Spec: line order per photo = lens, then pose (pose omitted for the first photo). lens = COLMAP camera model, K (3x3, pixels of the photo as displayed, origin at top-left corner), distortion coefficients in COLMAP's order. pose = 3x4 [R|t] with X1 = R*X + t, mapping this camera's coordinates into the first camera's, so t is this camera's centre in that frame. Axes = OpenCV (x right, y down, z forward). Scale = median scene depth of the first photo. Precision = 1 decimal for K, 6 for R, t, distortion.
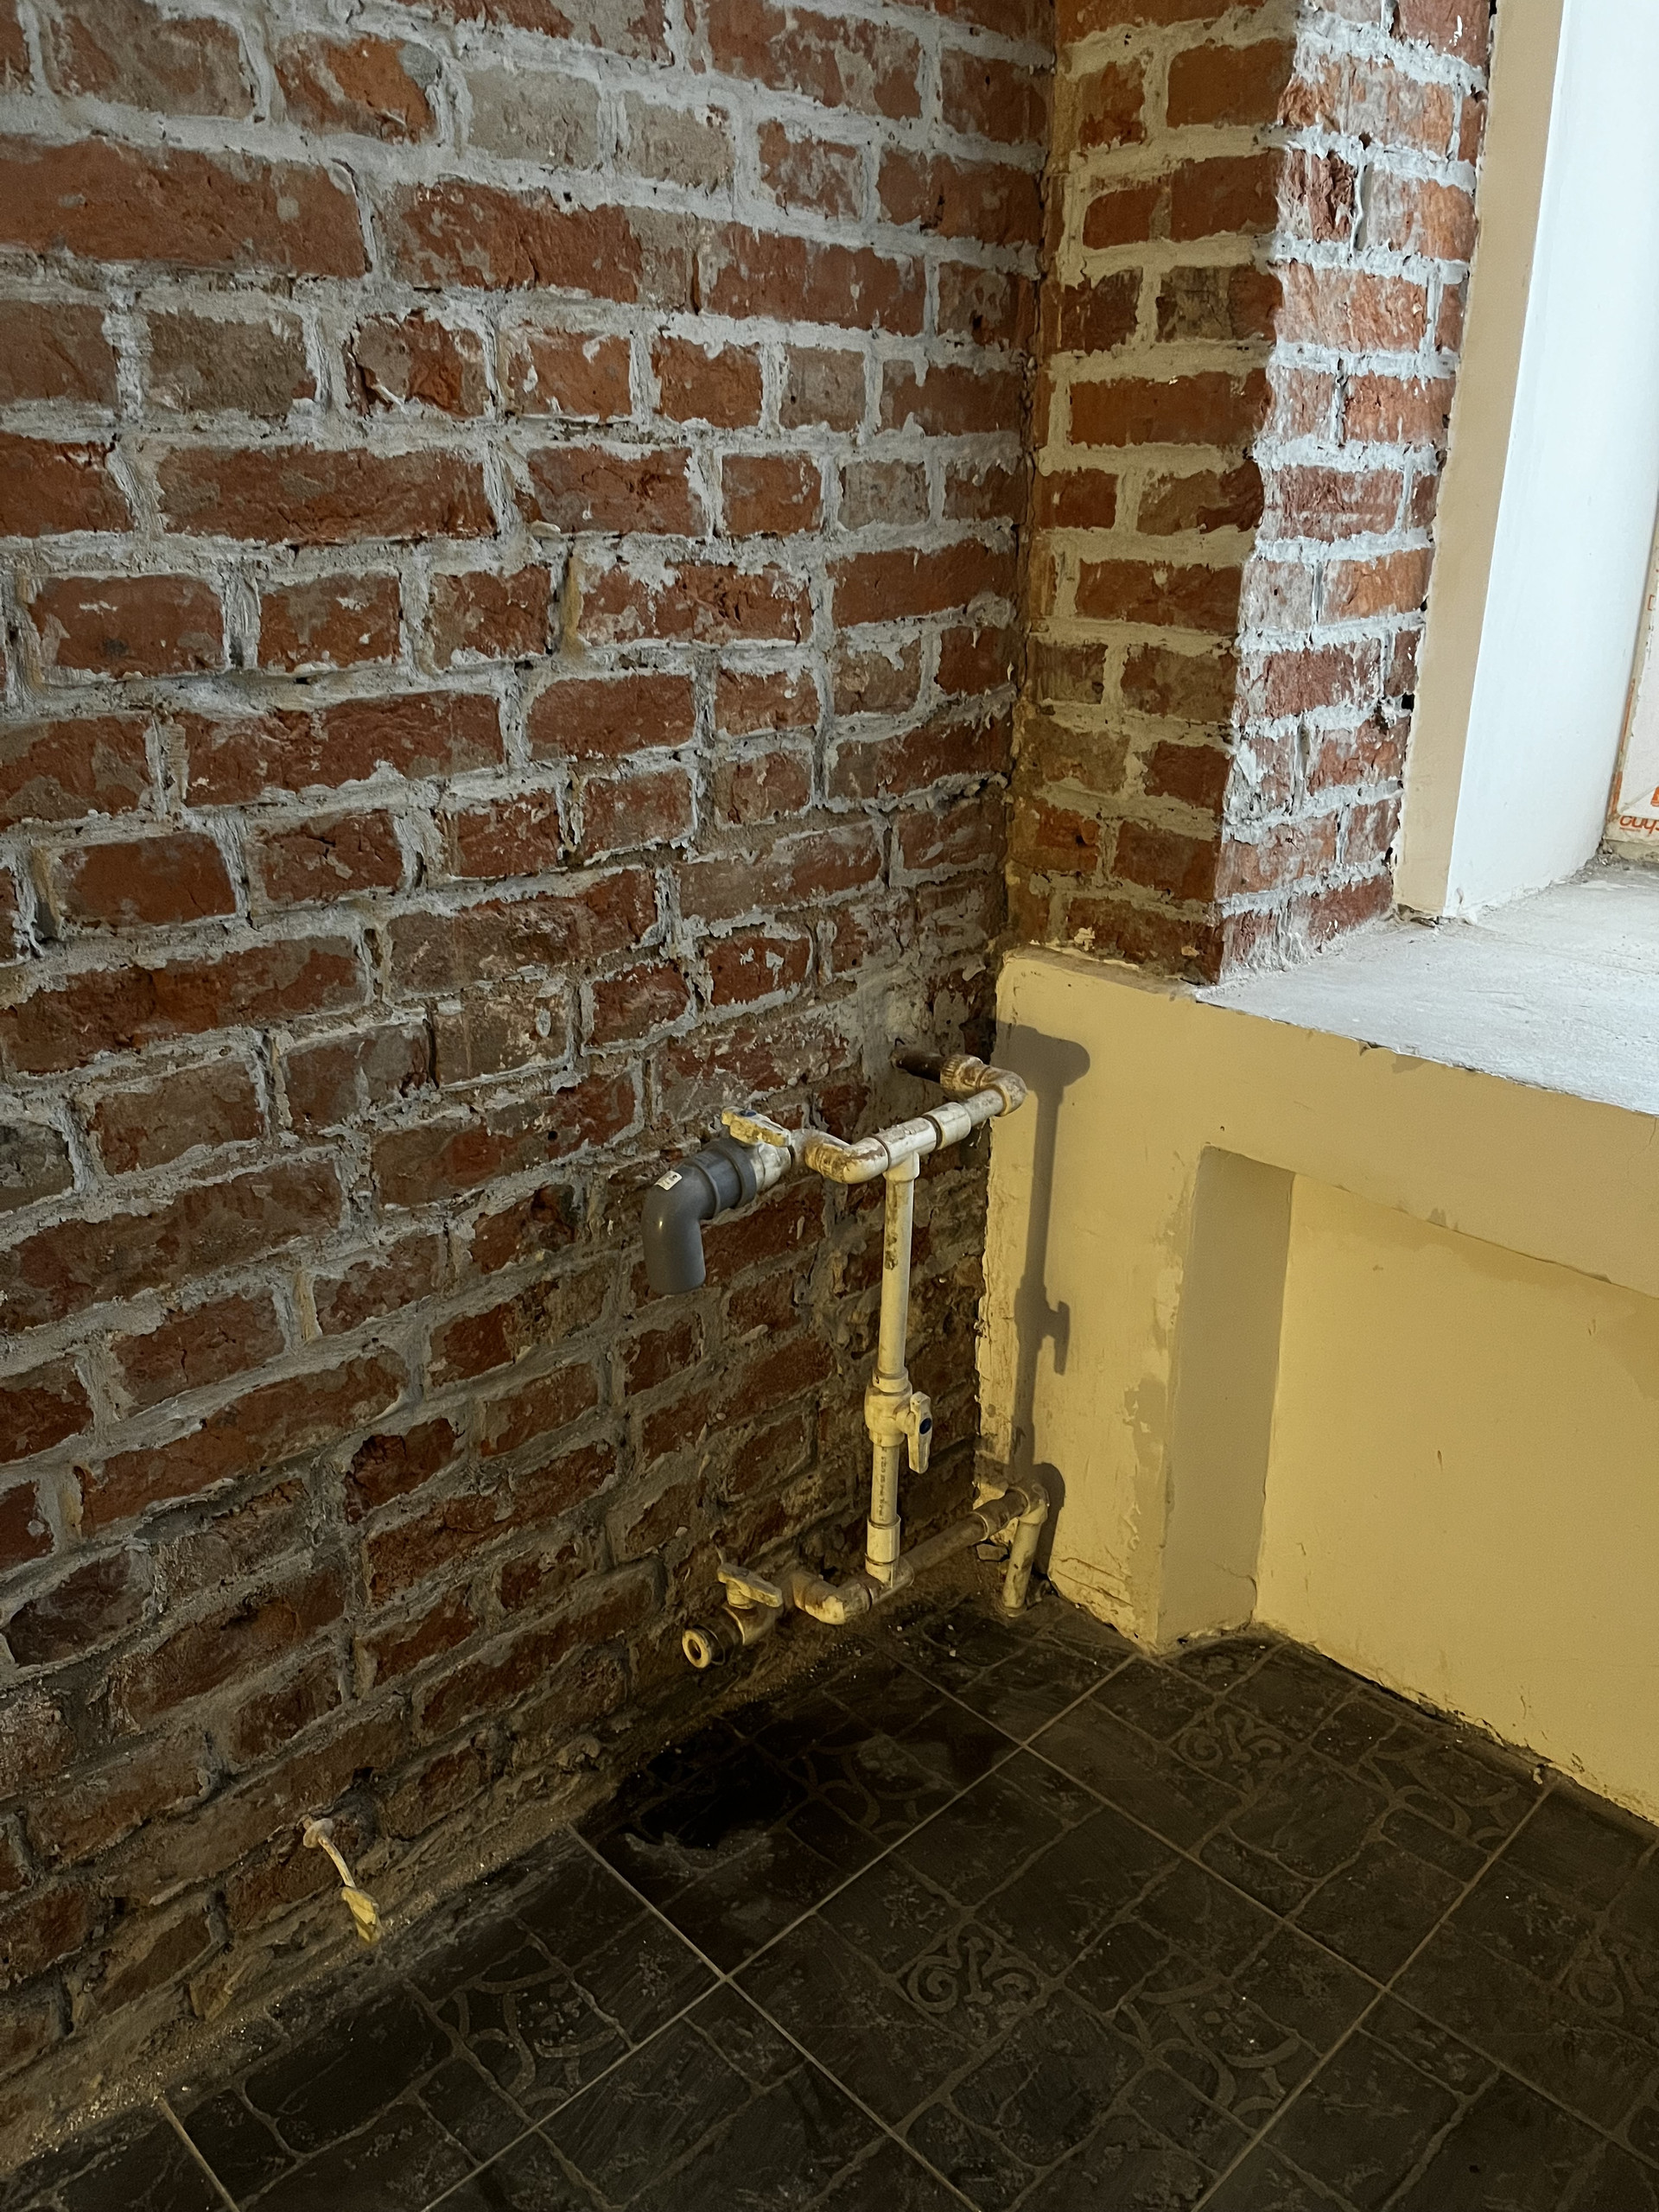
lens RADIAL K [[1707.3, 0, 822.2], [0, 1707.3, 1097.9], [0, 0, 1]] dist [0.043970, -0.026705]
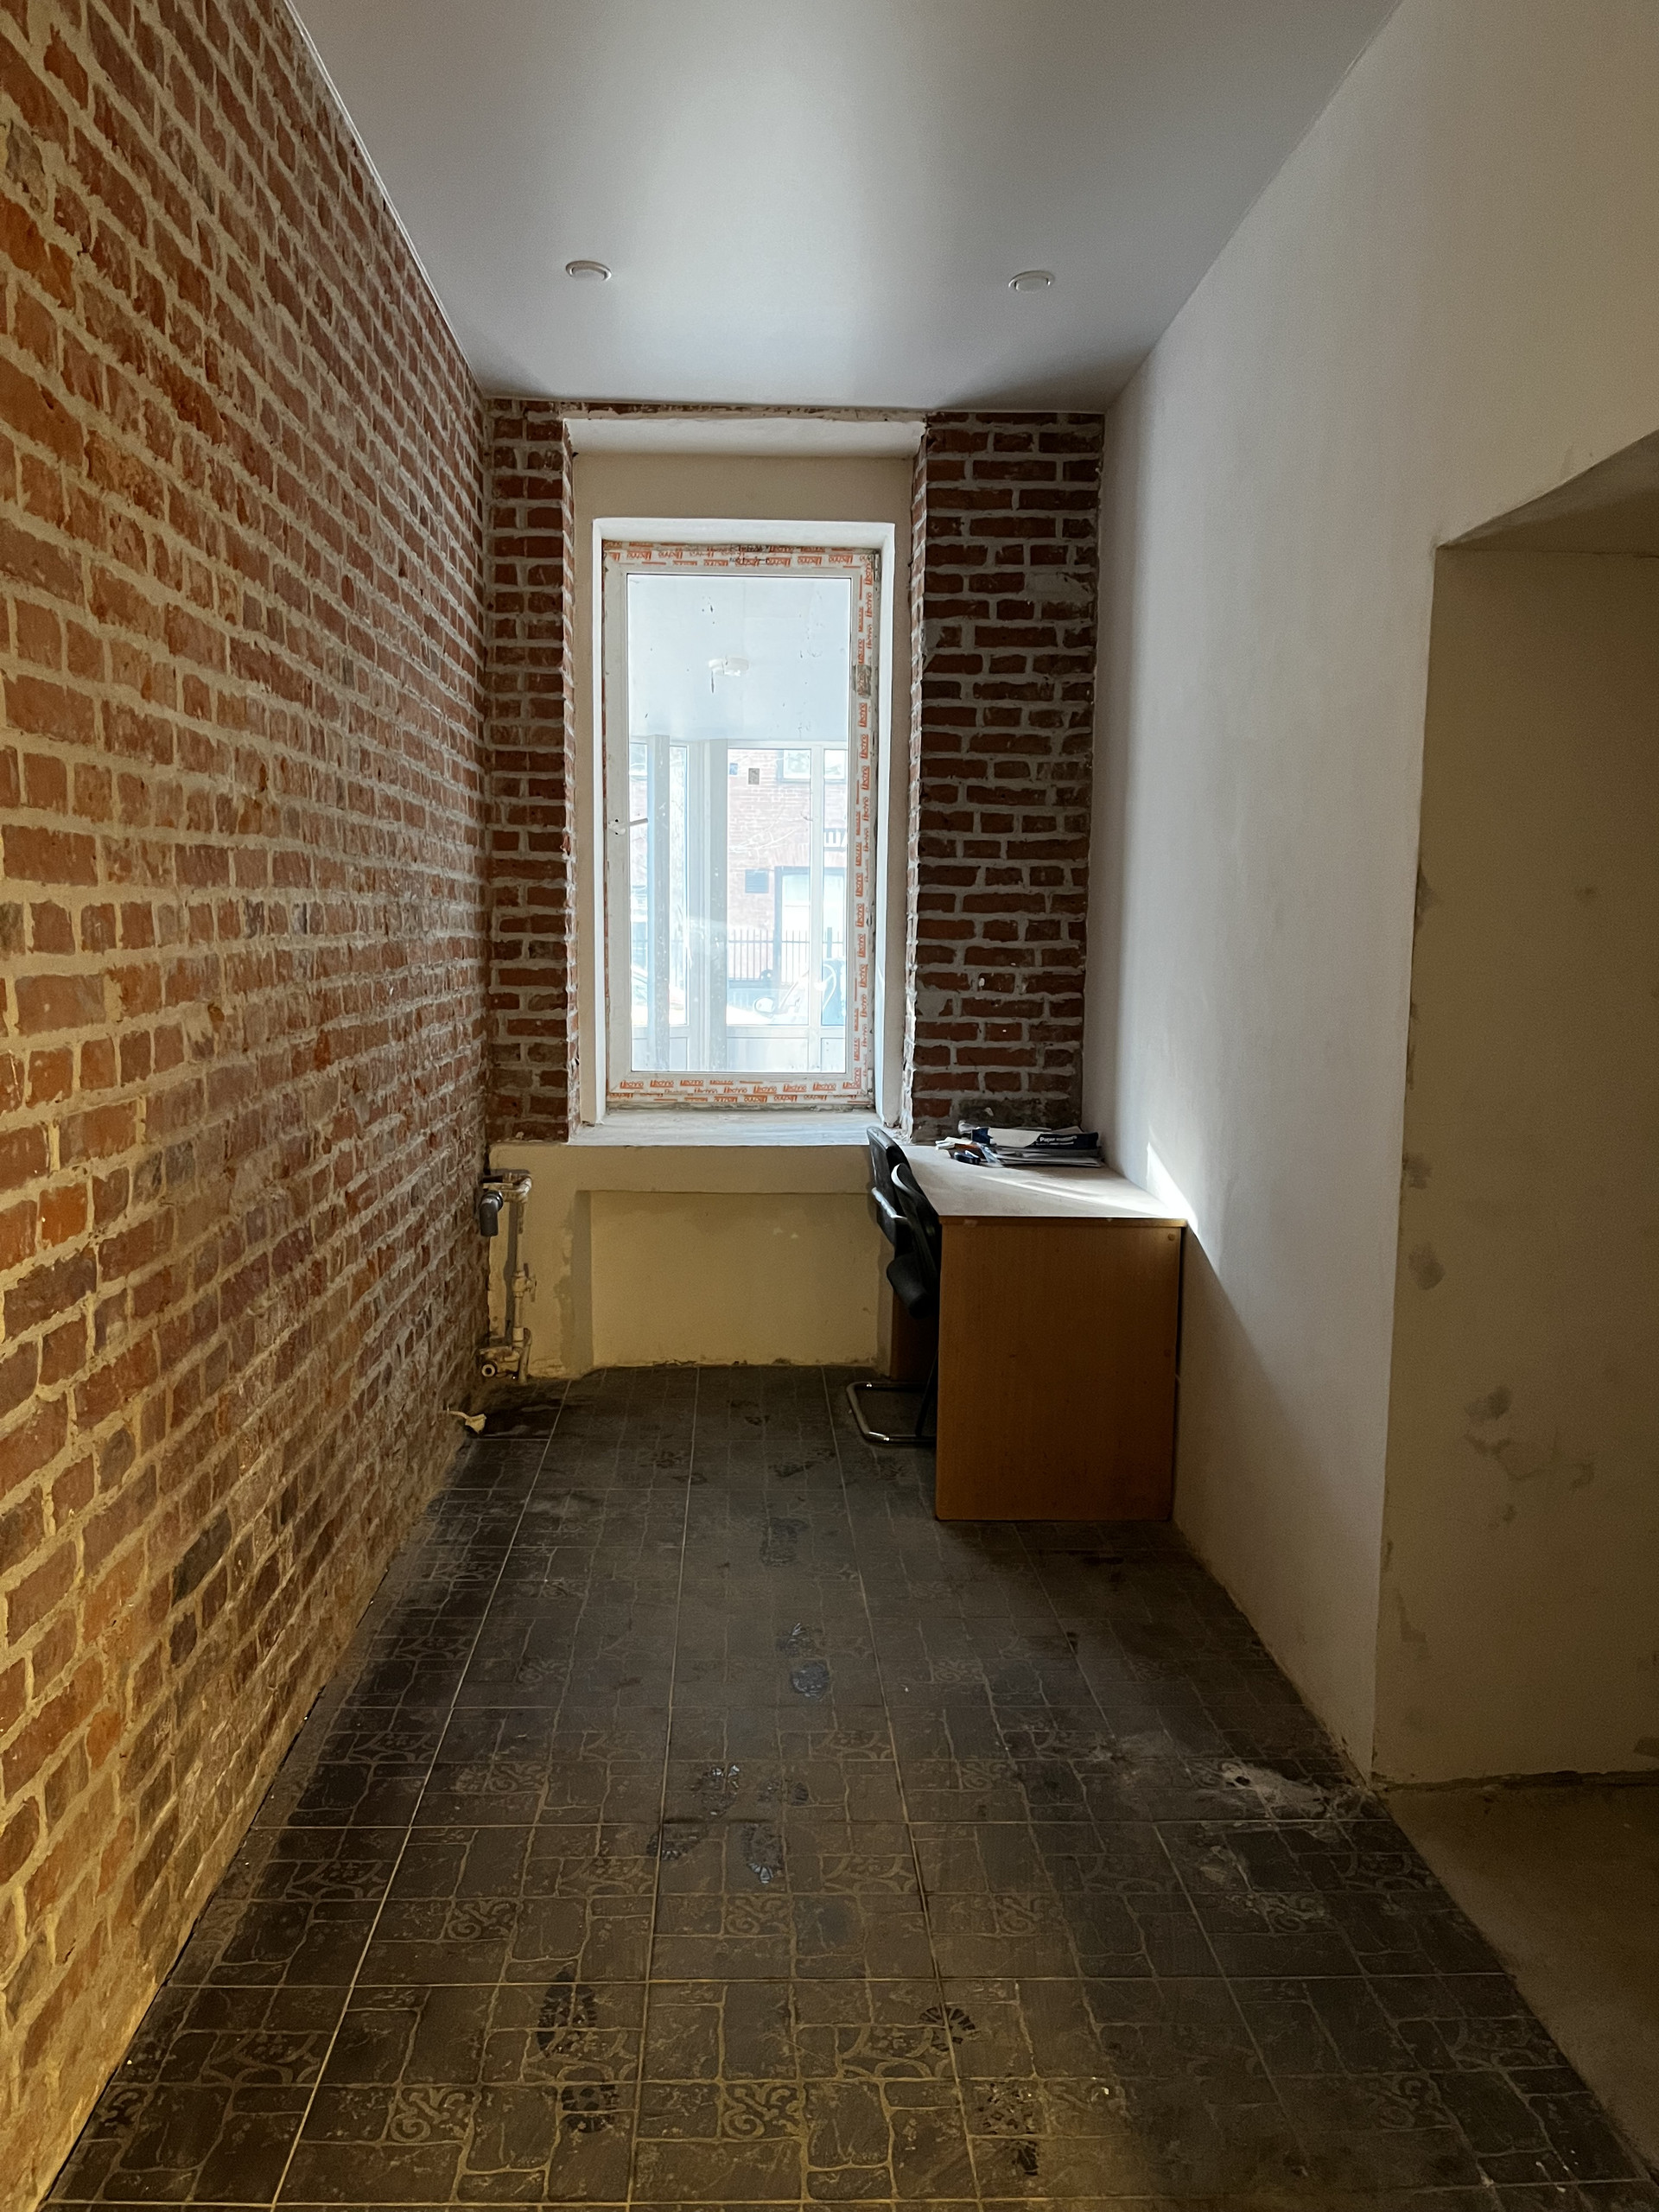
lens RADIAL K [[1707.3, 0, 828.9], [0, 1707.3, 1103.4], [0, 0, 1]] dist [0.043970, -0.026705]
pose [[0.658275, -0.077726, 0.748754, -1.899462], [0.252749, 0.959735, -0.122580, 0.393381], [-0.709078, 0.269938, 0.651415, -1.507146]]
